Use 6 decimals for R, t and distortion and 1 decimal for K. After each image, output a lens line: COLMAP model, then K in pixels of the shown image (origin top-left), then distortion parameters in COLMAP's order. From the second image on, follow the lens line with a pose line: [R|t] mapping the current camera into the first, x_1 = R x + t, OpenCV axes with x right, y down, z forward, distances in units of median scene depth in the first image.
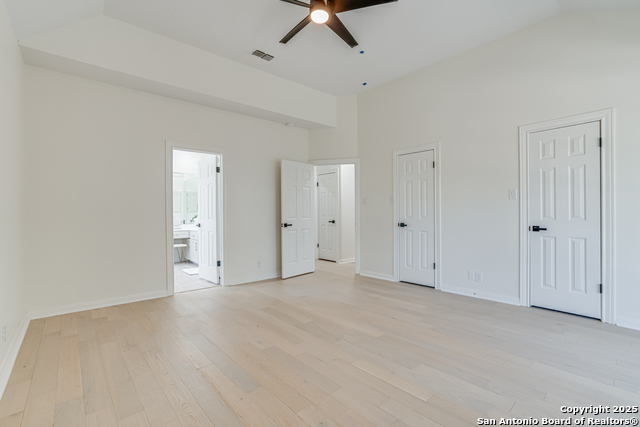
lens RADIAL K [[292.1, 0, 322.0], [0, 292.1, 215.1], [0, 0, 1]] dist [-0.034824, 0.009328]
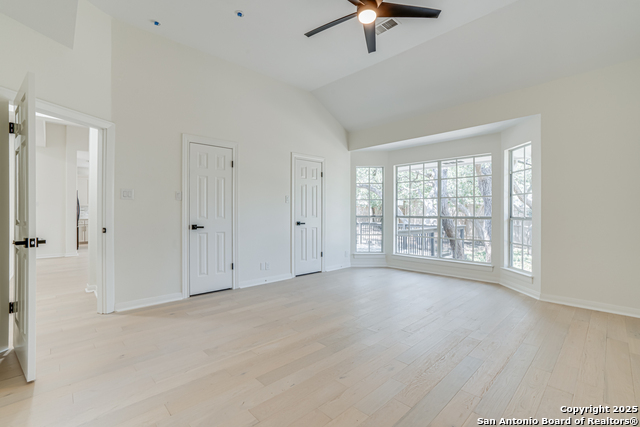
lens RADIAL K [[292.1, 0, 321.6], [0, 292.1, 208.1], [0, 0, 1]] dist [-0.034824, 0.009328]
pose [[-0.036856, 0.023199, 0.999051, -0.634388], [0.010301, 0.999686, -0.022833, 0.003593], [-0.999268, 0.009449, -0.037083, 0.754329]]
